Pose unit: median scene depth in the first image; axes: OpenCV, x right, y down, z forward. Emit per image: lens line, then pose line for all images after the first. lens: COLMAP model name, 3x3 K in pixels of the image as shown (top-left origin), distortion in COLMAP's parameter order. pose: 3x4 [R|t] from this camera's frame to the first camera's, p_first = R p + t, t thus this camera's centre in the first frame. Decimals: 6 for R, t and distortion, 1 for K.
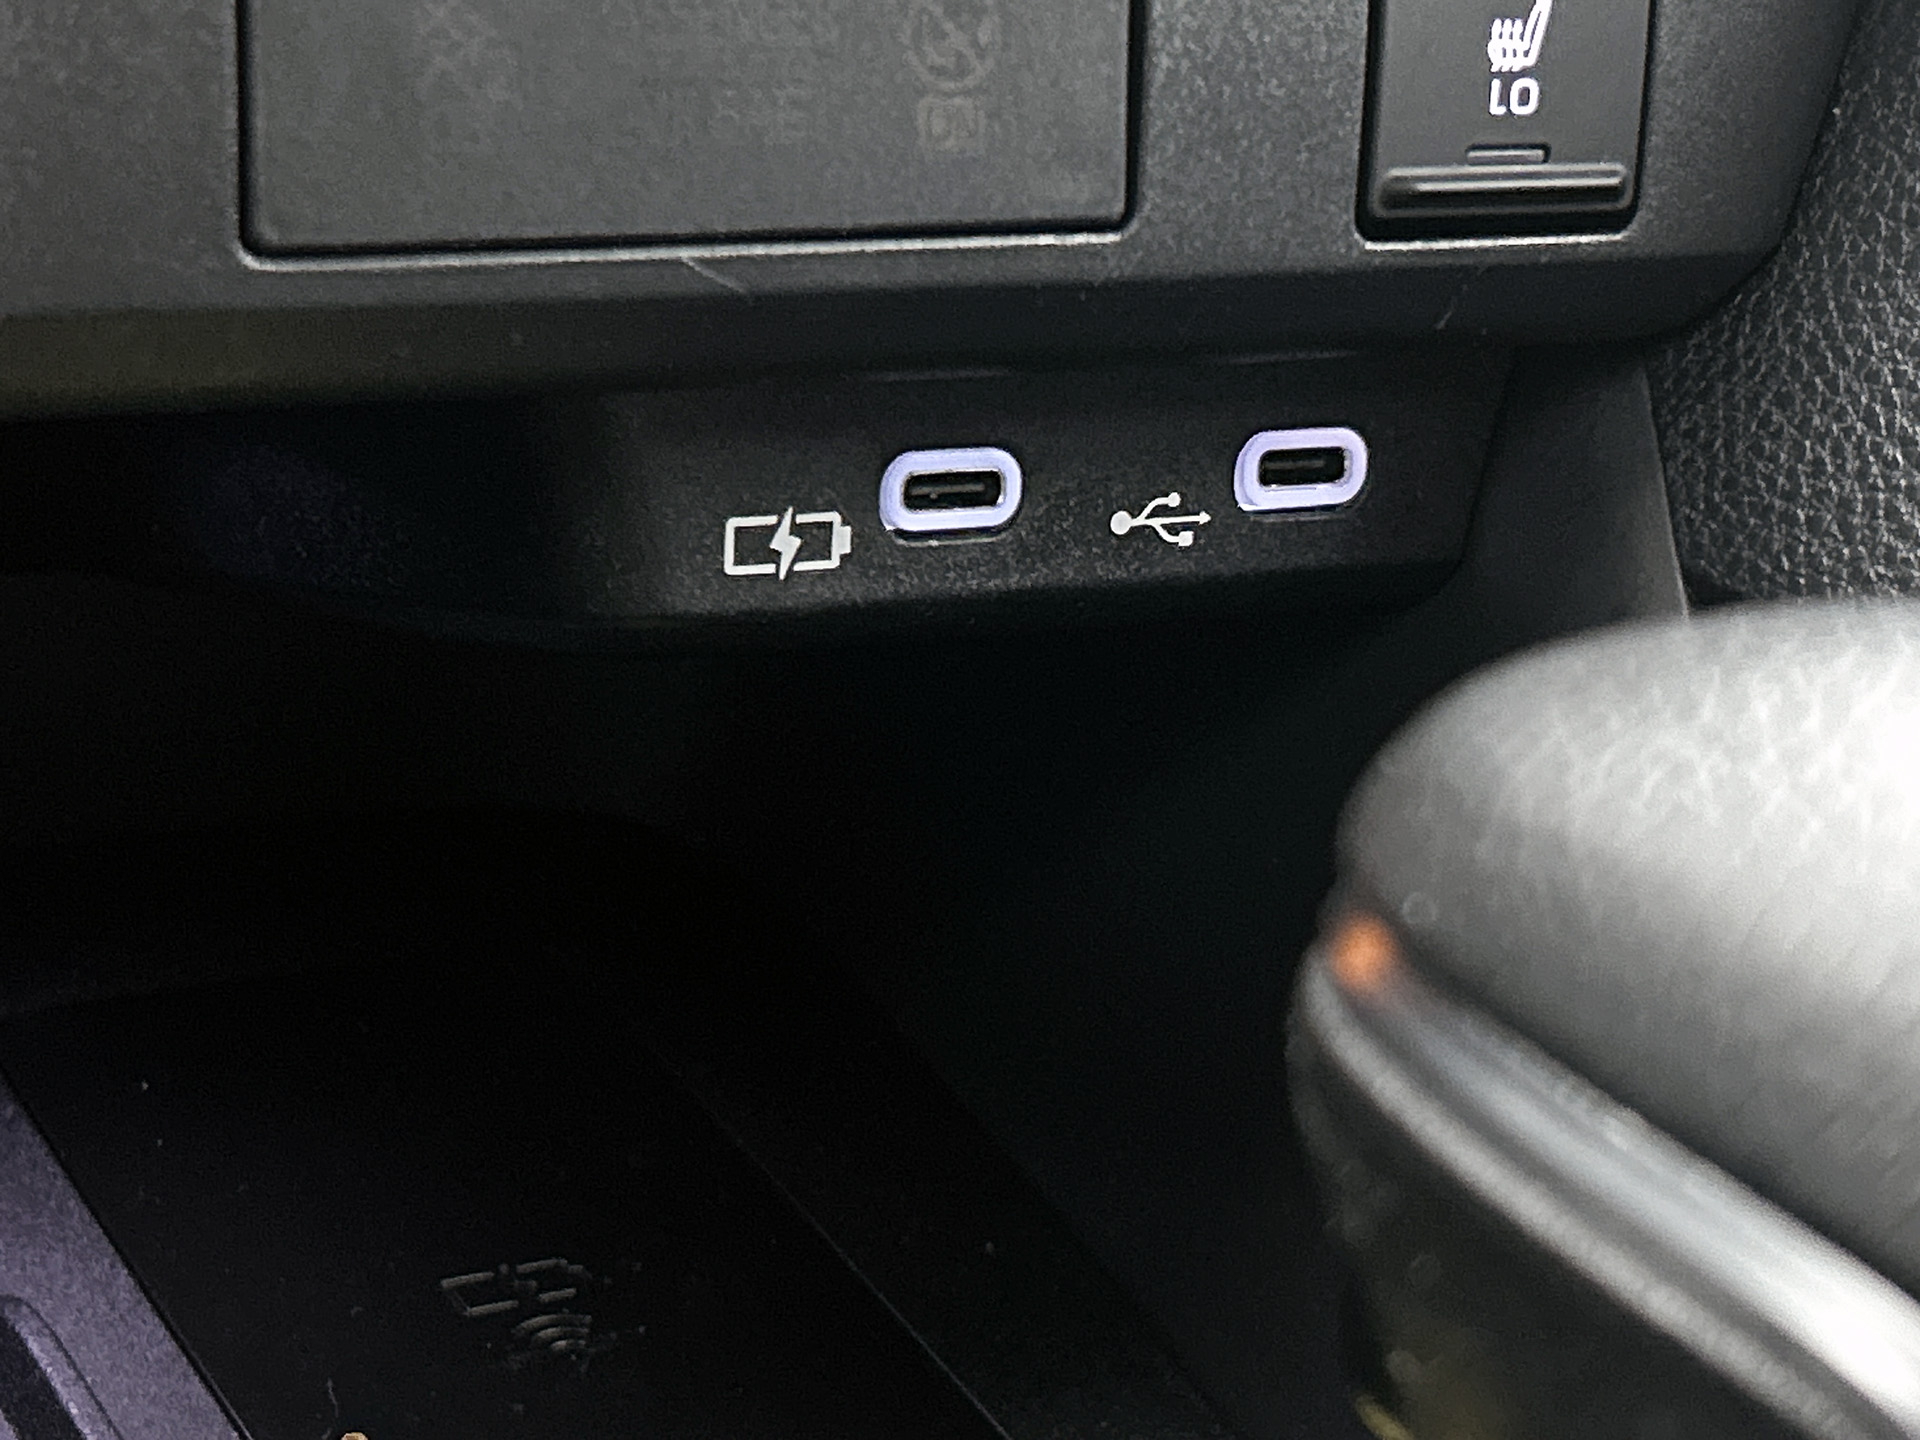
lens RADIAL K [[3974.8, 0, 879.8], [0, 3974.8, 682.8], [0, 0, 1]] dist [0.339136, 0.000000]
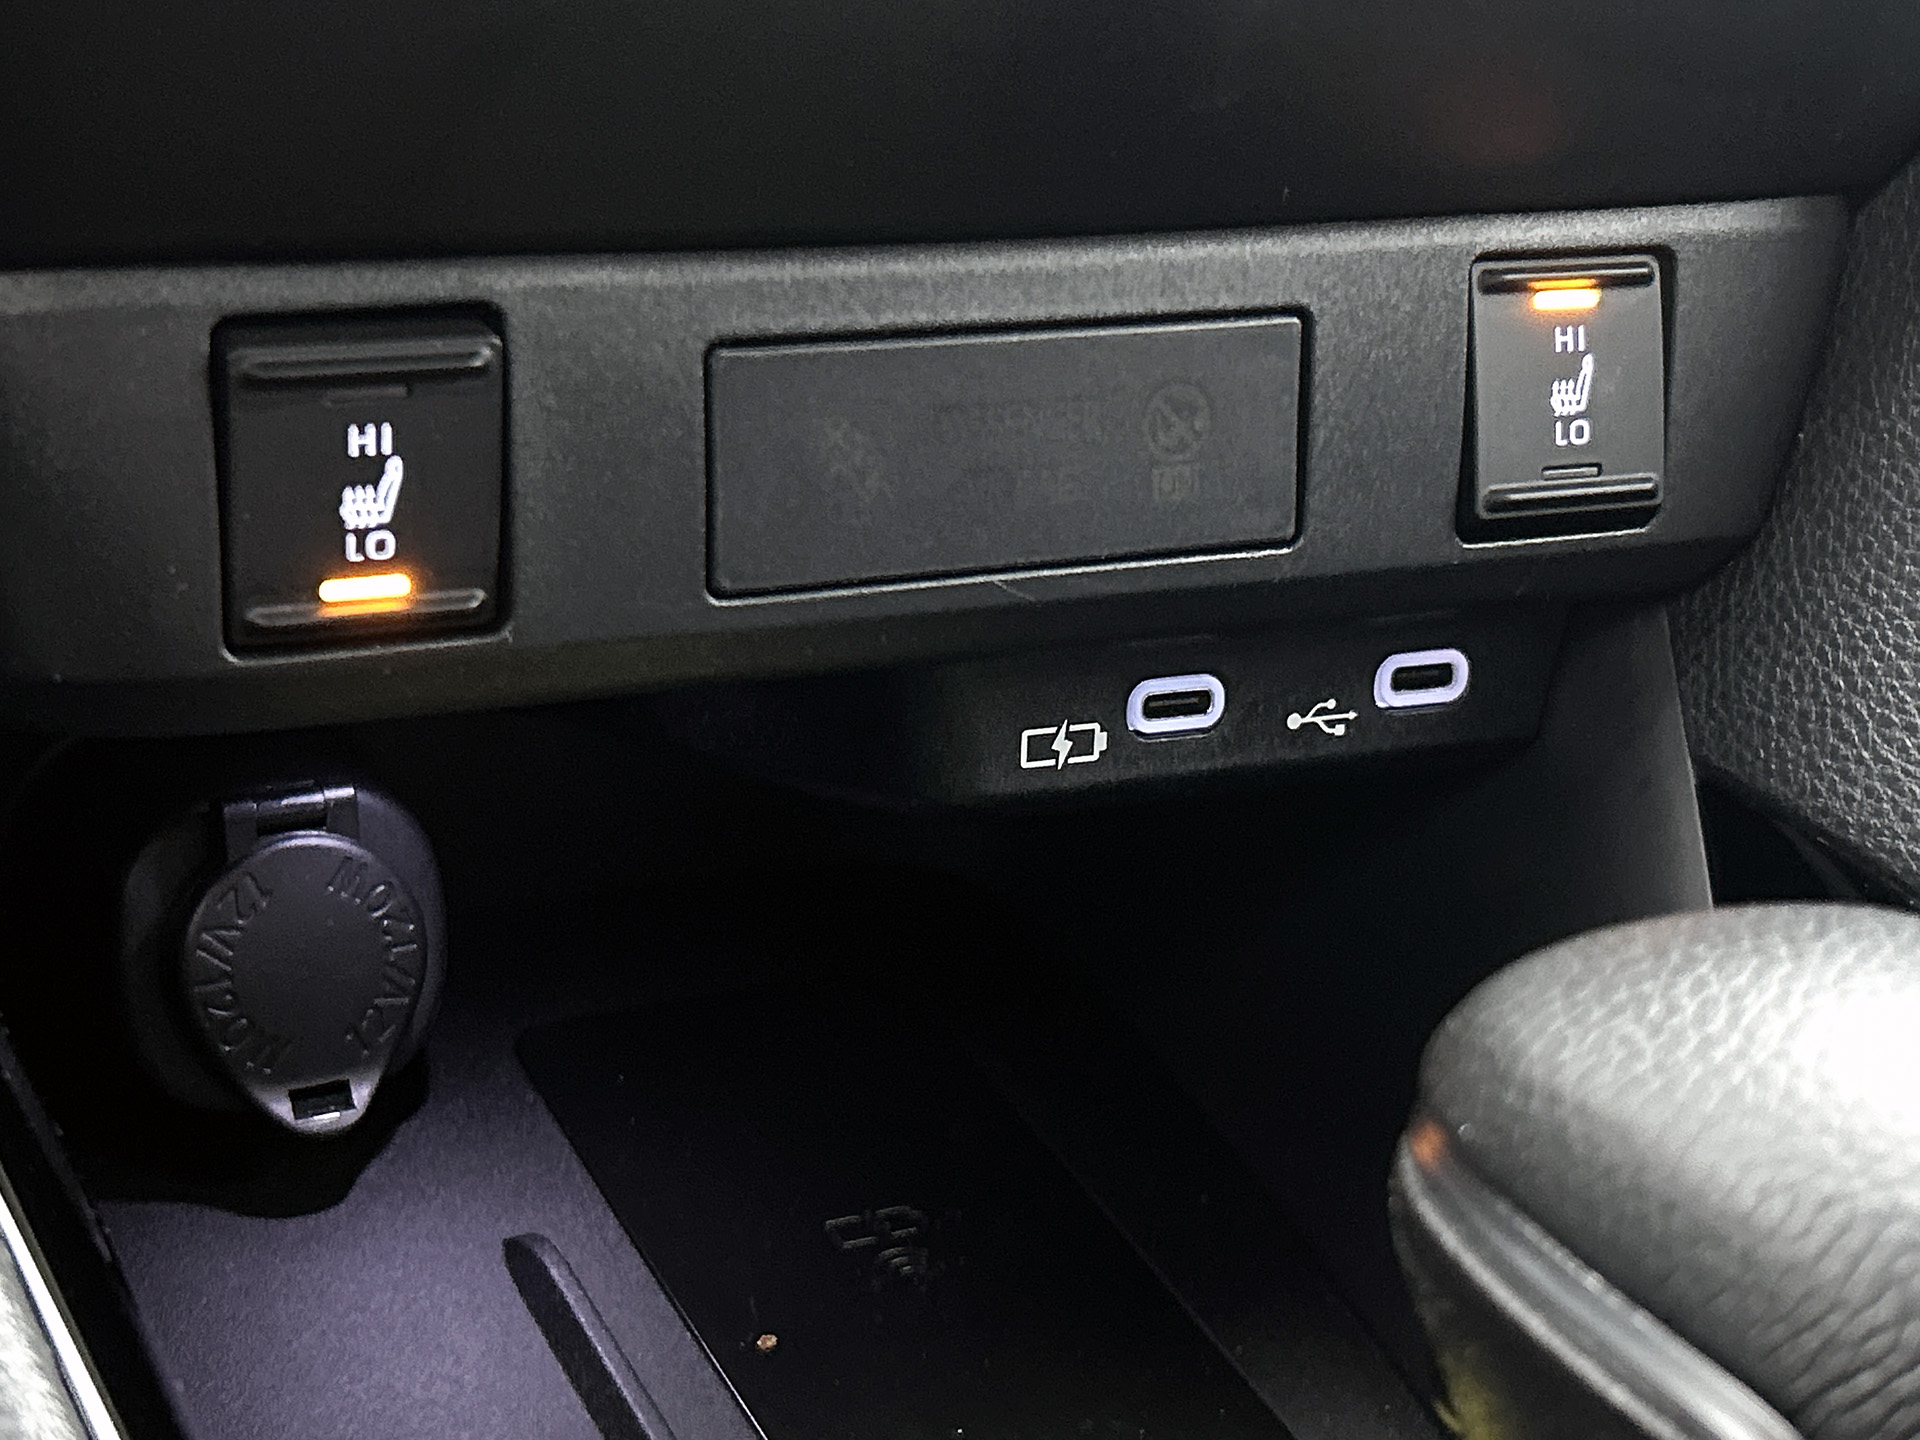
lens RADIAL K [[3159.5, 0, 953.7], [0, 3159.5, 701.5], [0, 0, 1]] dist [0.302309, 0.000000]
pose [[0.998532, 0.003265, -0.054067, -0.000660], [-0.001051, 0.999161, 0.040938, -0.099250], [0.054156, -0.040821, 0.997698, -0.161894]]
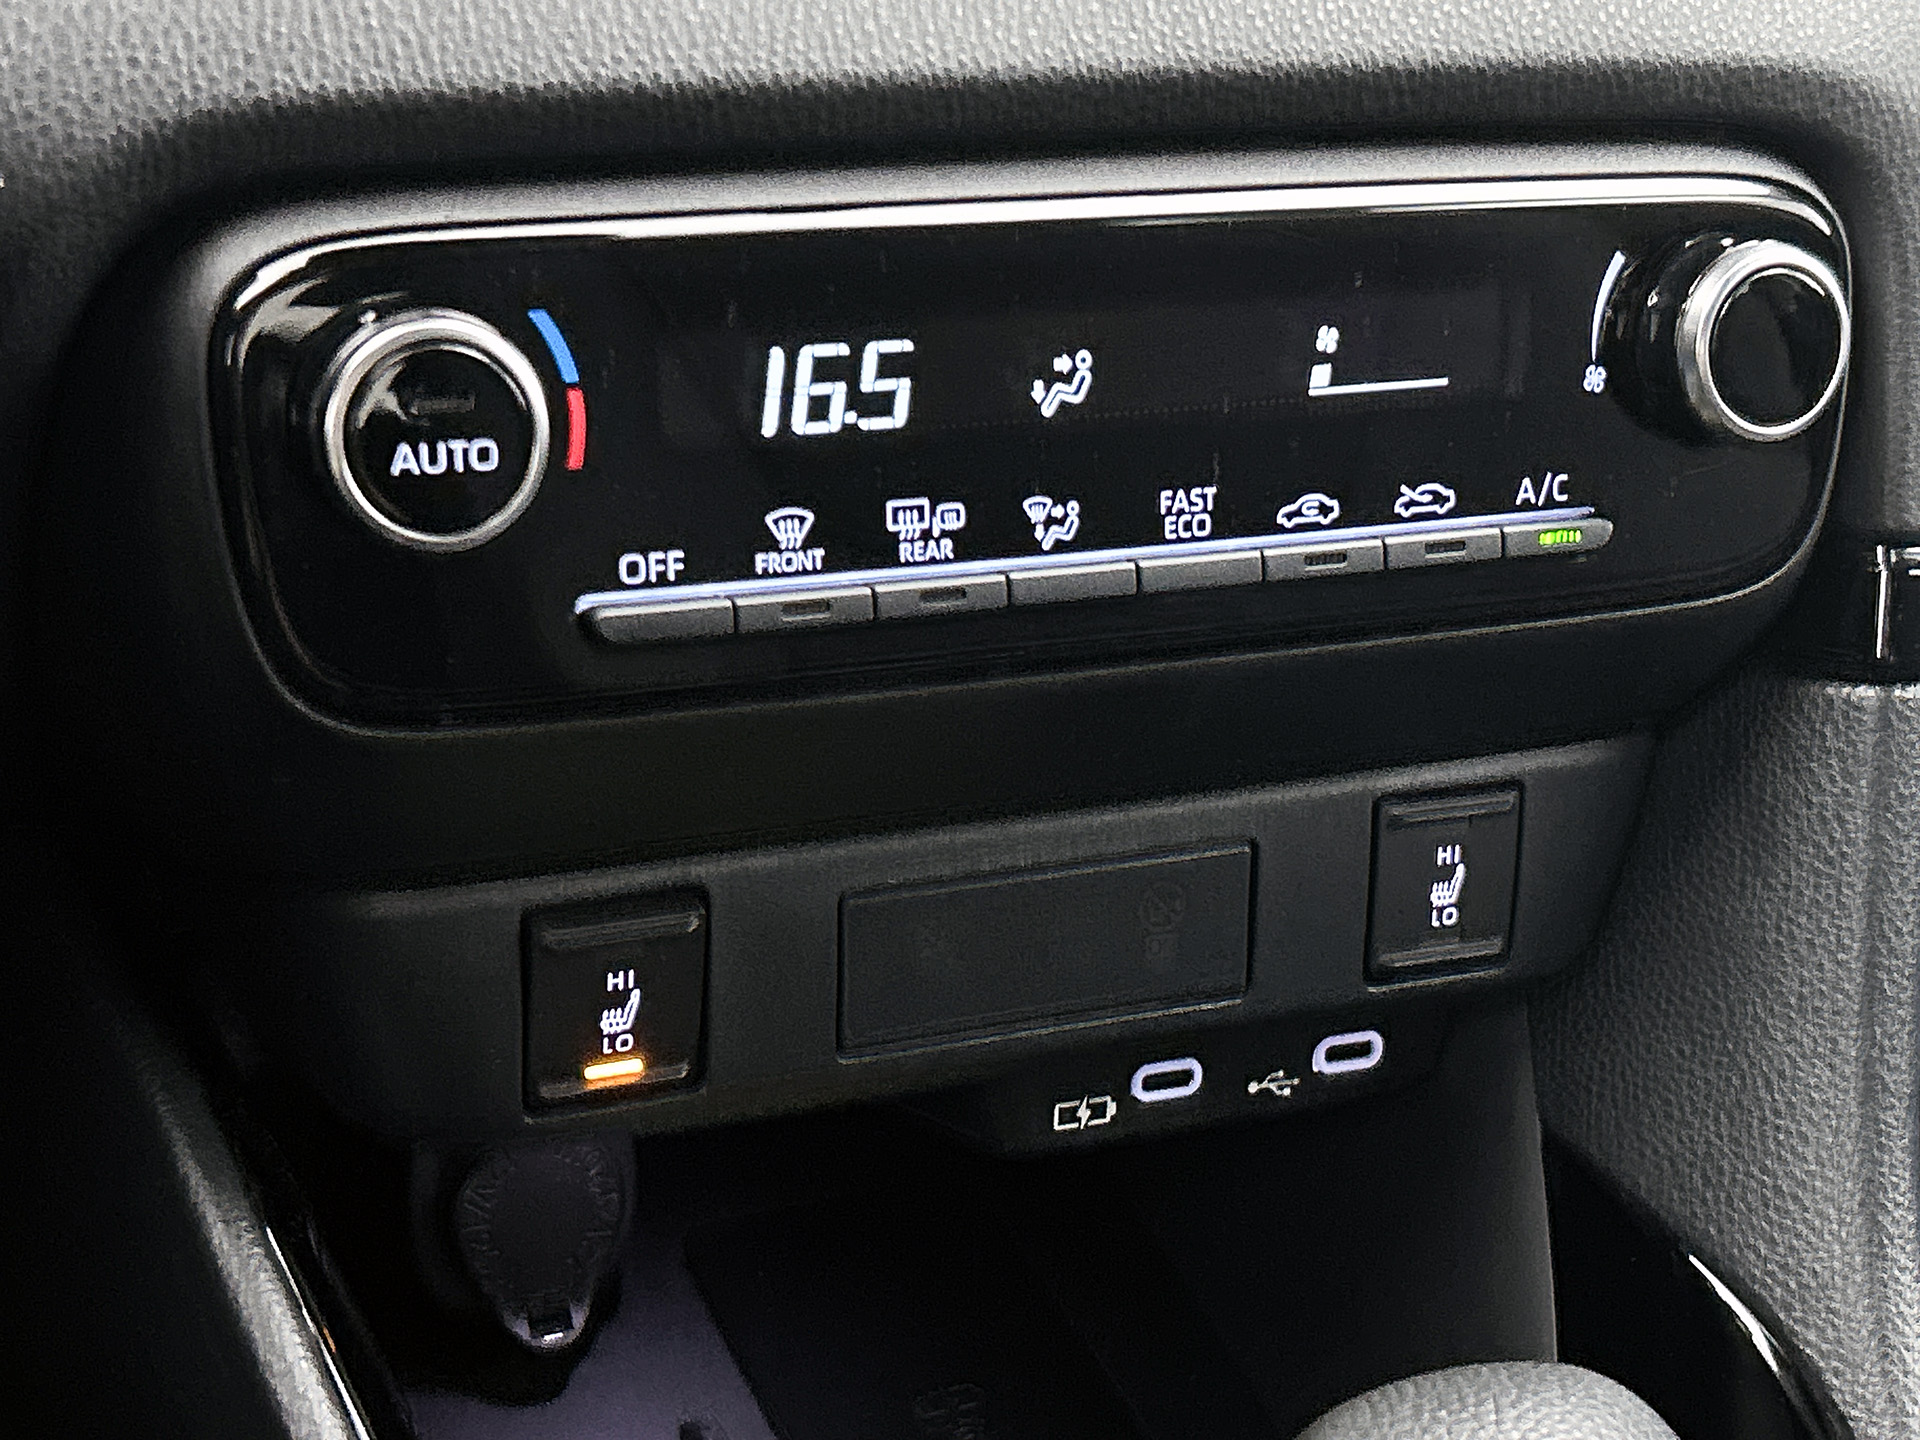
lens RADIAL K [[3238.4, 0, 950.1], [0, 3238.4, 730.8], [0, 0, 1]] dist [0.101642, 0.000000]
pose [[0.996244, 0.026338, -0.082485, 0.040548], [-0.018614, 0.995488, 0.093044, -0.387130], [0.084564, -0.091159, 0.992239, -0.648090]]
